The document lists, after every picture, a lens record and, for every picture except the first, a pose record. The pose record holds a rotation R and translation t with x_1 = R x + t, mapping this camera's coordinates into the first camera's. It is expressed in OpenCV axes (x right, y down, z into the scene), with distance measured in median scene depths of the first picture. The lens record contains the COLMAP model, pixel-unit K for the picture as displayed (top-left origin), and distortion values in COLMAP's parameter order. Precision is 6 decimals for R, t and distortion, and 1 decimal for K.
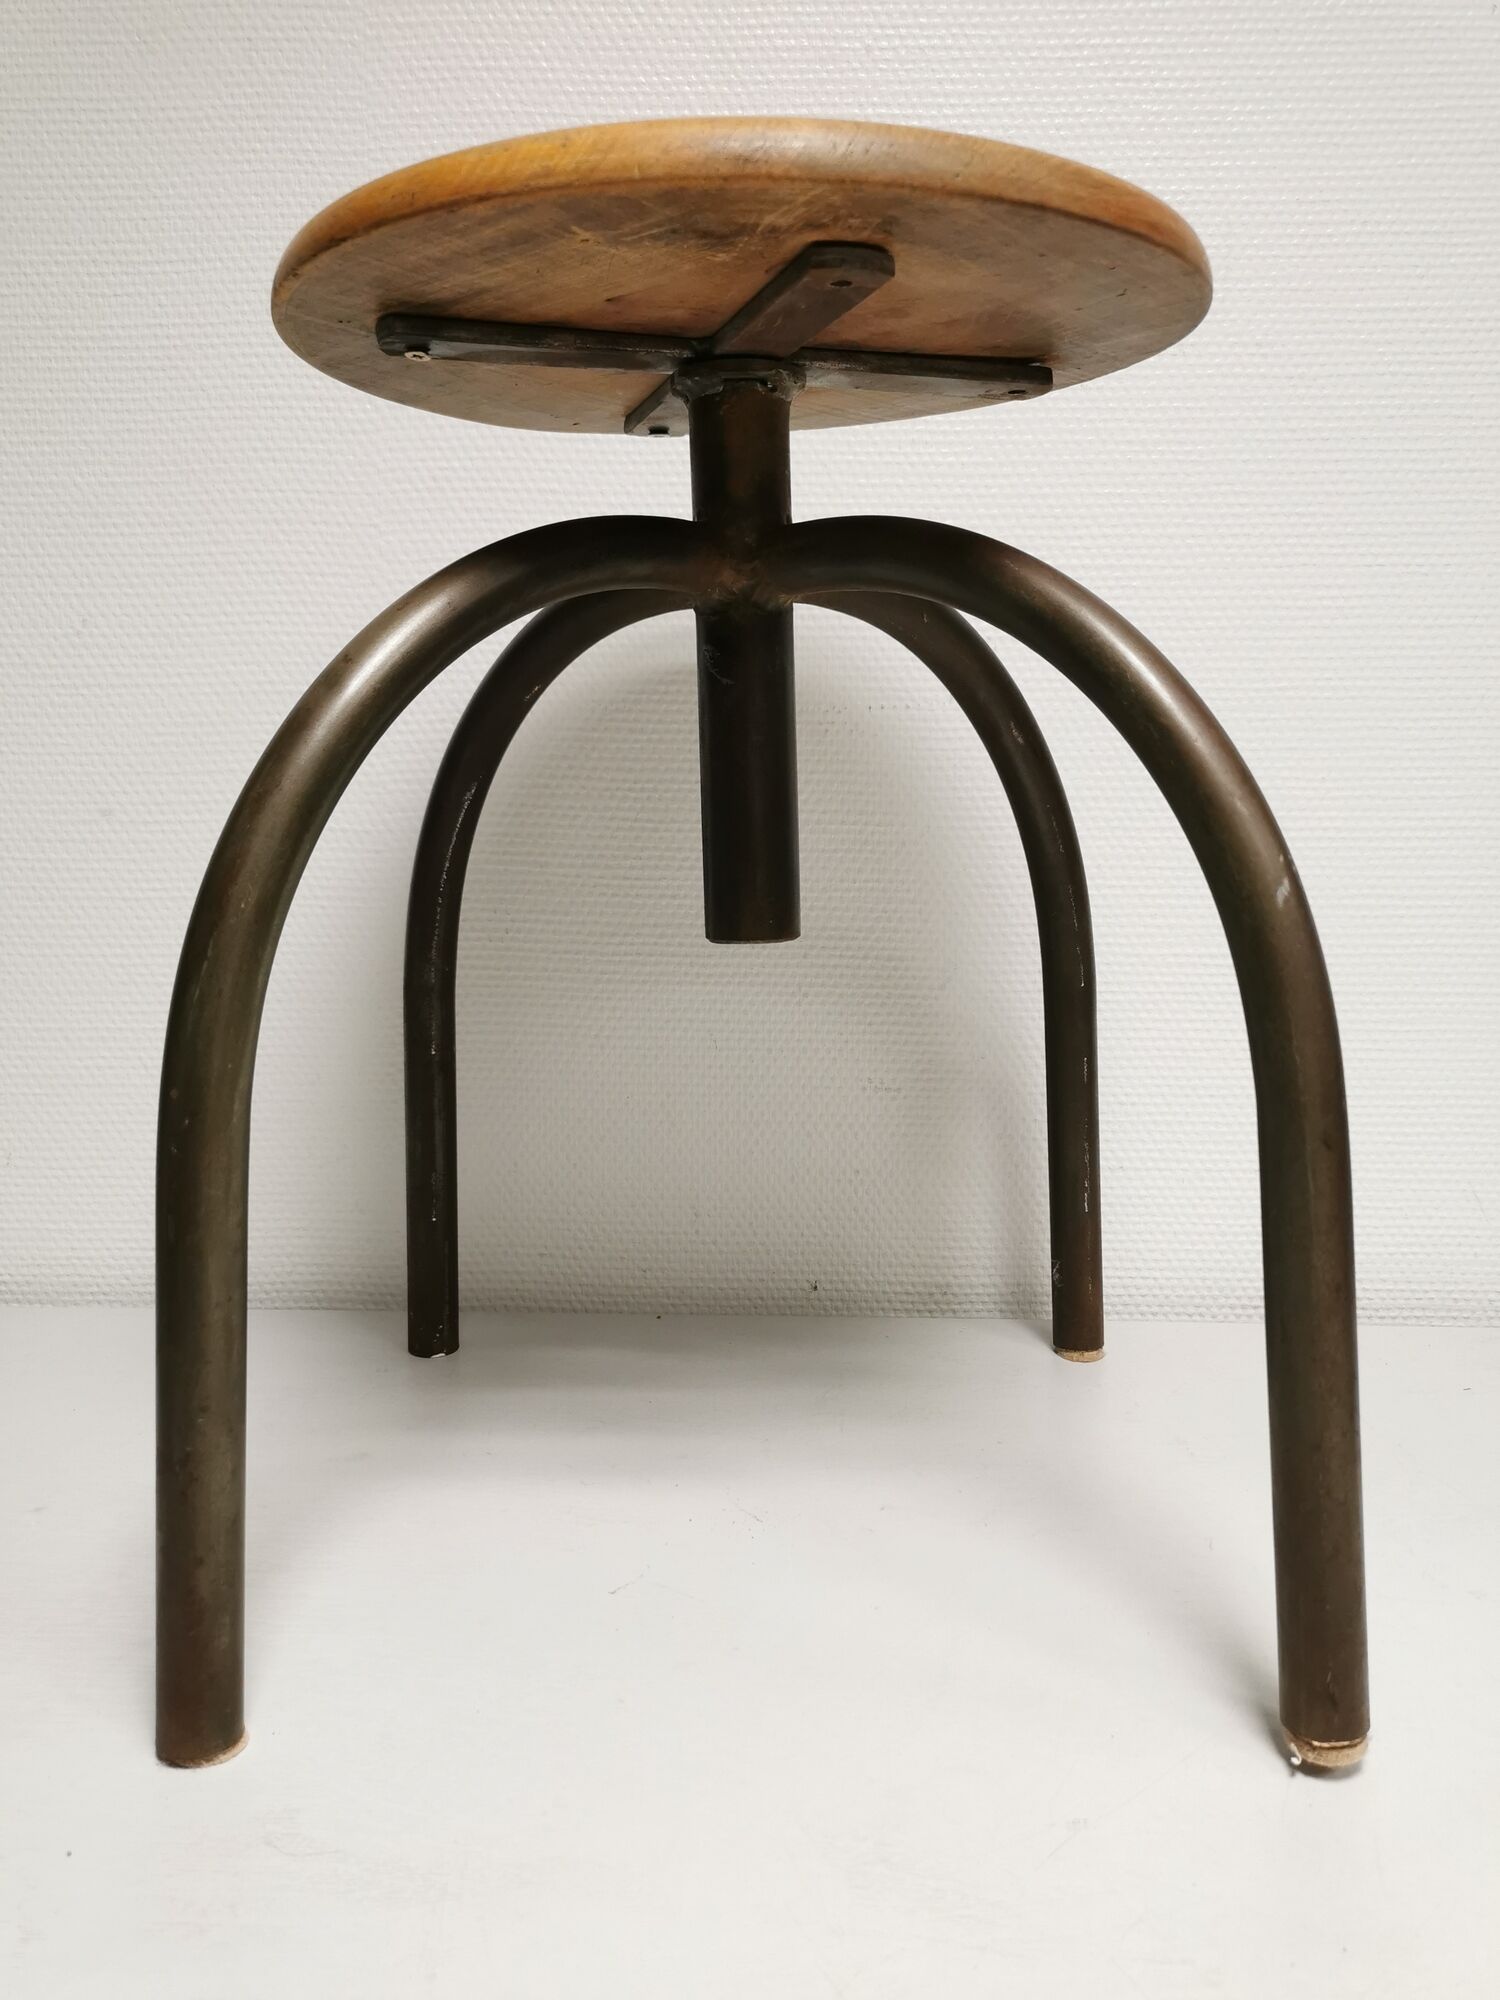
lens RADIAL K [[1585.5, 0, 740.5], [0, 1585.5, 970.5], [0, 0, 1]] dist [0.025340, -0.012799]
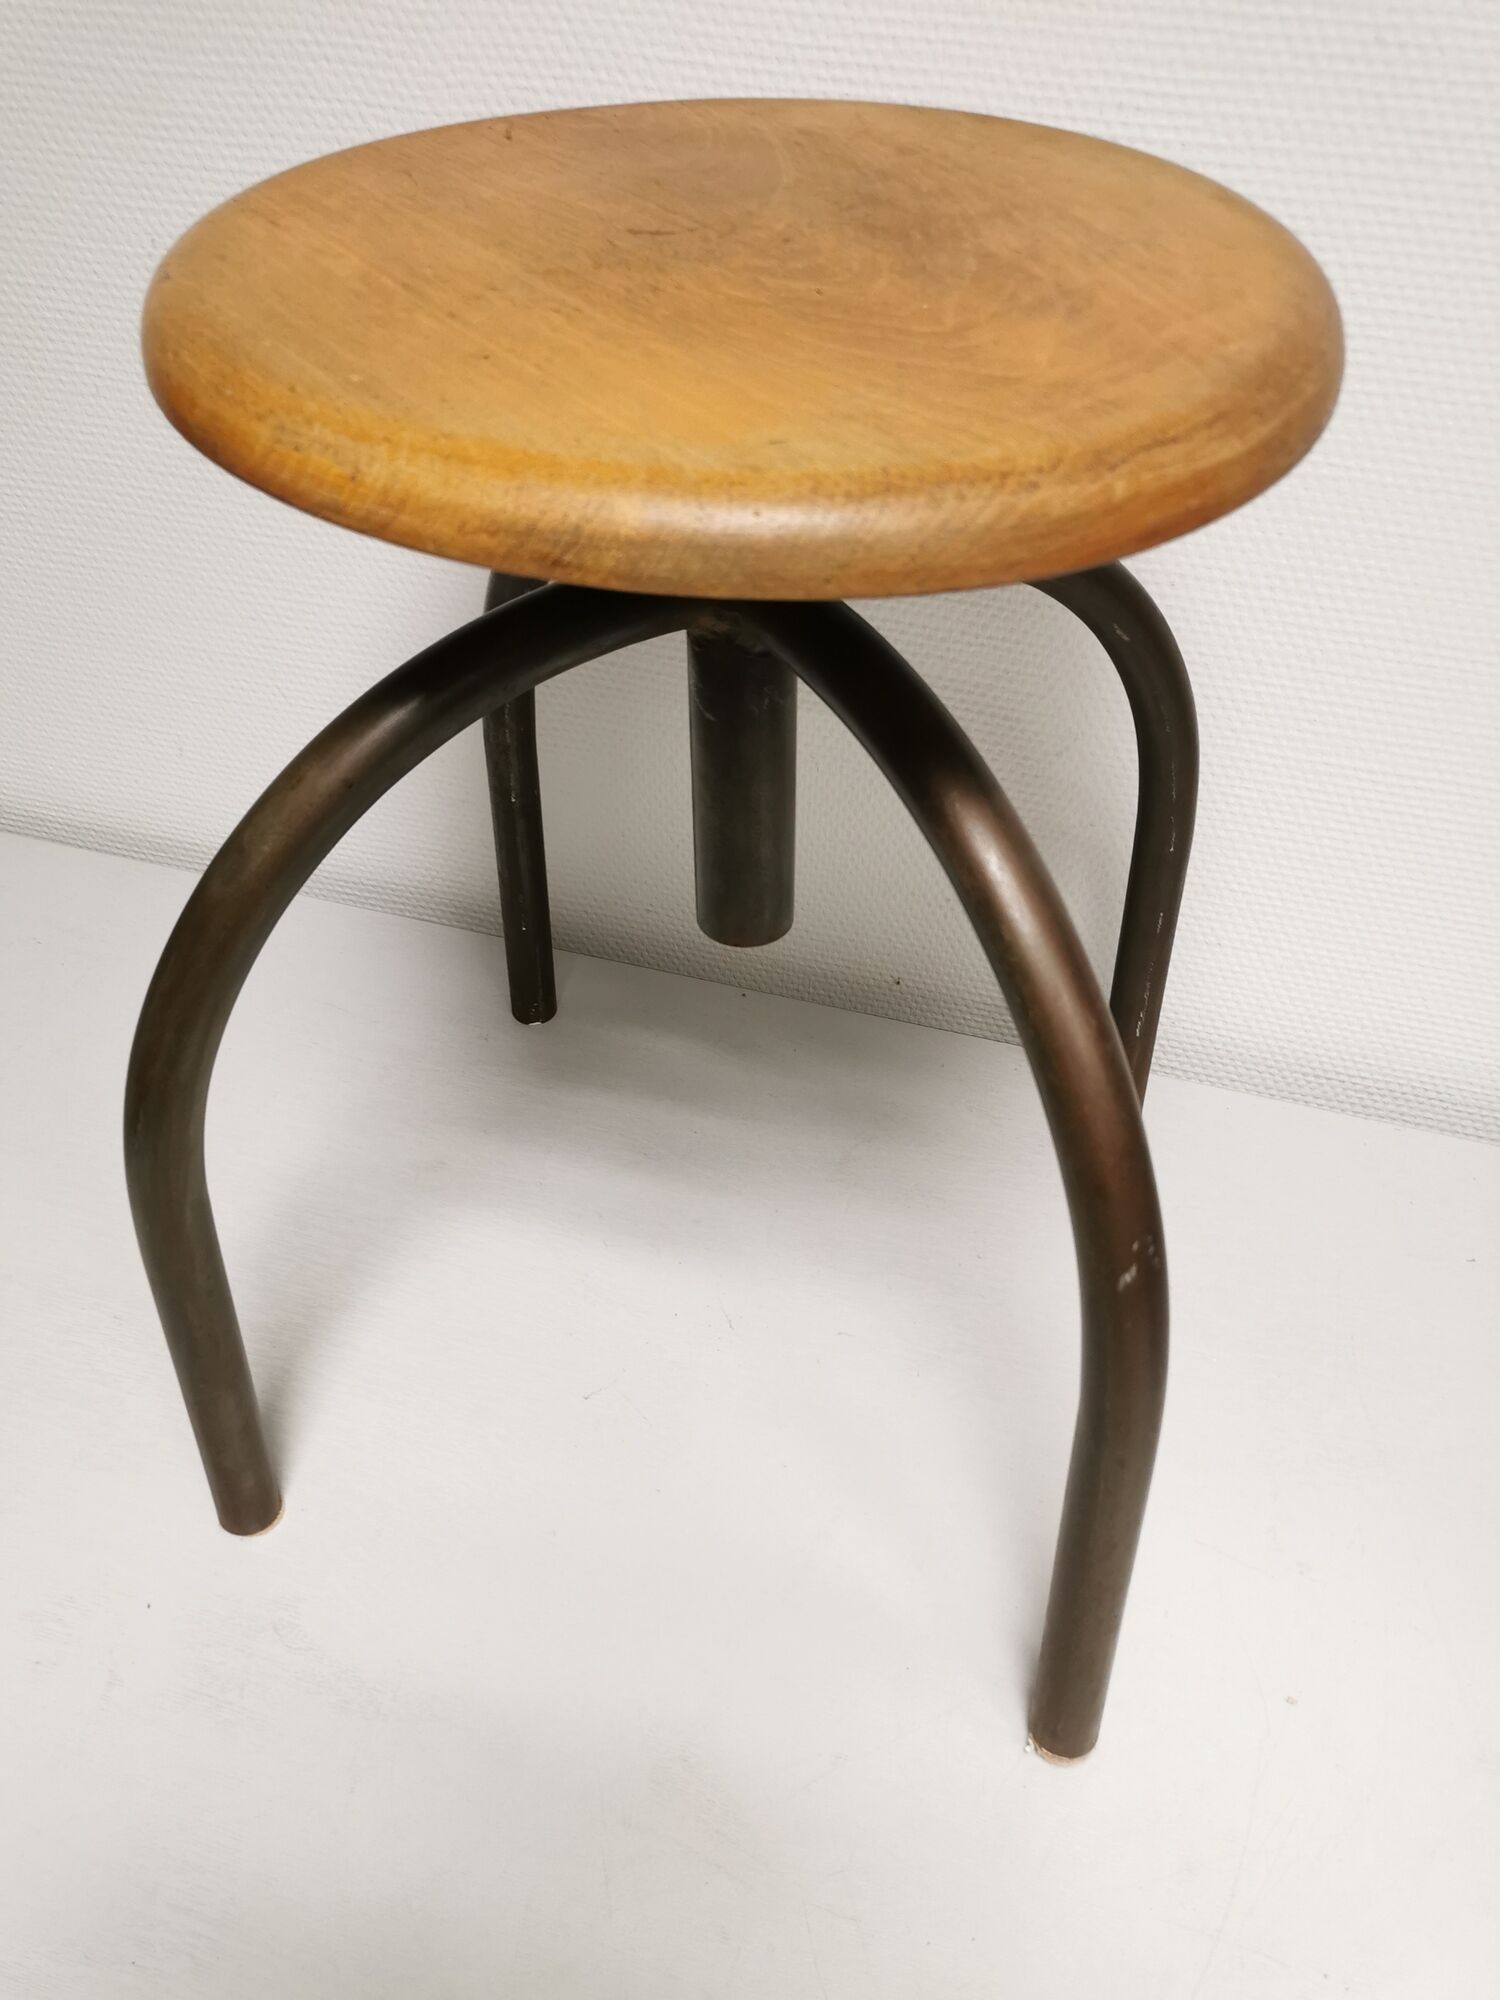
lens RADIAL K [[1585.5, 0, 724.3], [0, 1585.5, 1045.5], [0, 0, 1]] dist [0.025340, -0.012799]
pose [[0.966500, 0.183076, -0.179892, 0.142857], [-0.048186, 0.817839, 0.573426, -0.388989], [0.252103, -0.545548, 0.799263, 0.125492]]
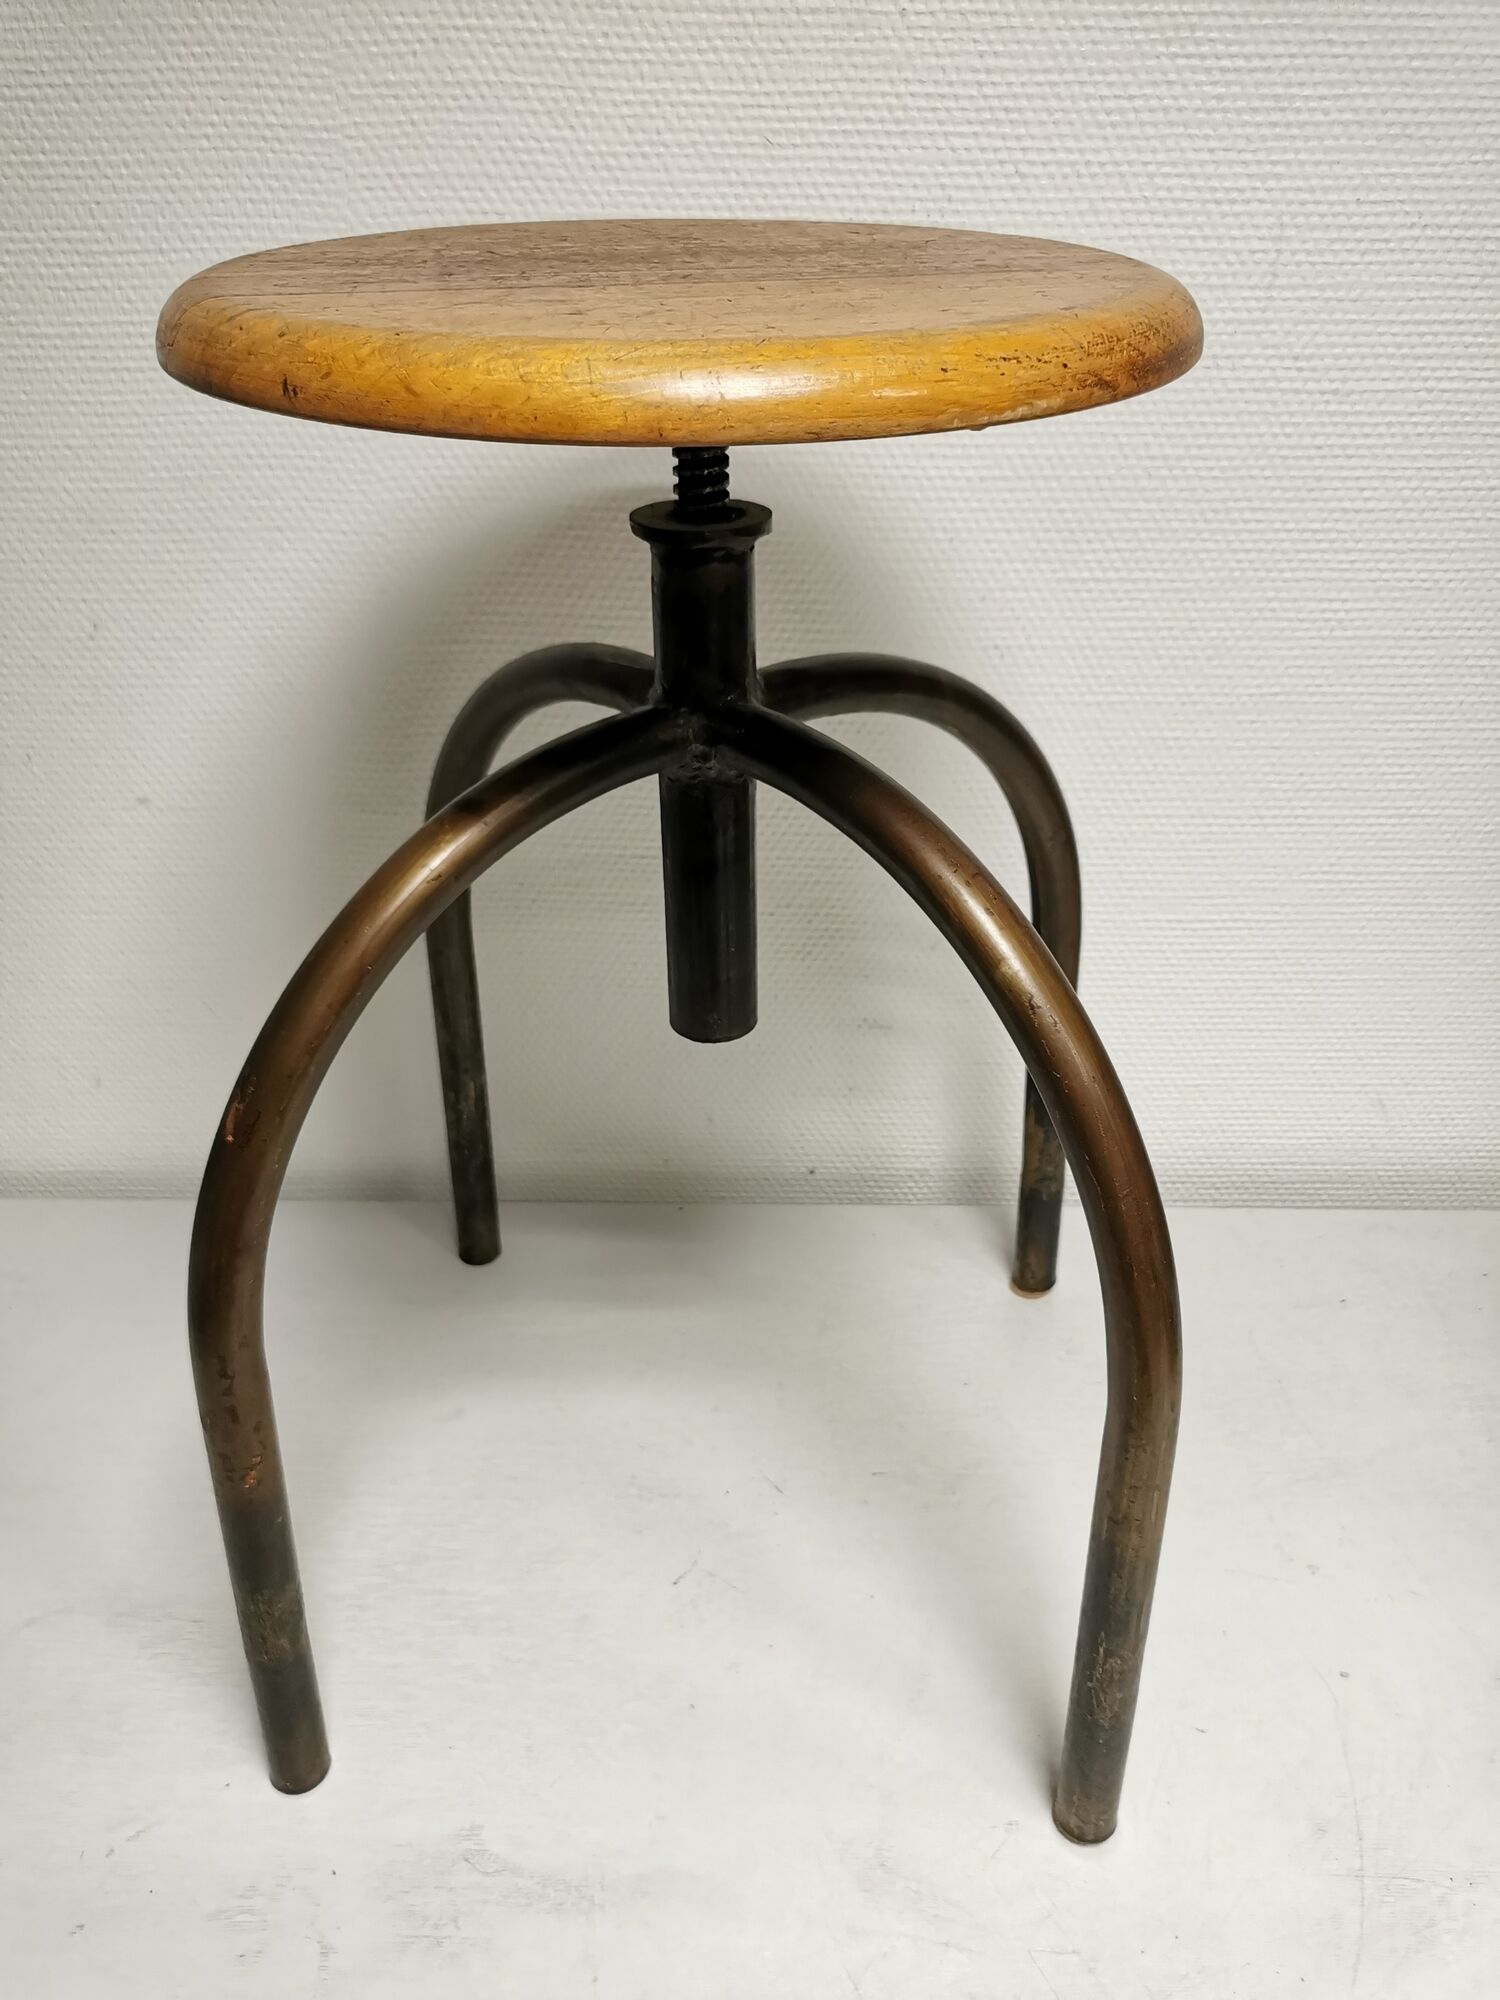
lens RADIAL K [[1585.5, 0, 742.7], [0, 1585.5, 1019.7], [0, 0, 1]] dist [0.025340, -0.012799]
pose [[0.999535, -0.012897, 0.027642, -0.038222], [0.000760, 0.916474, 0.400093, -0.402393], [-0.030493, -0.399886, 0.916058, -0.026887]]
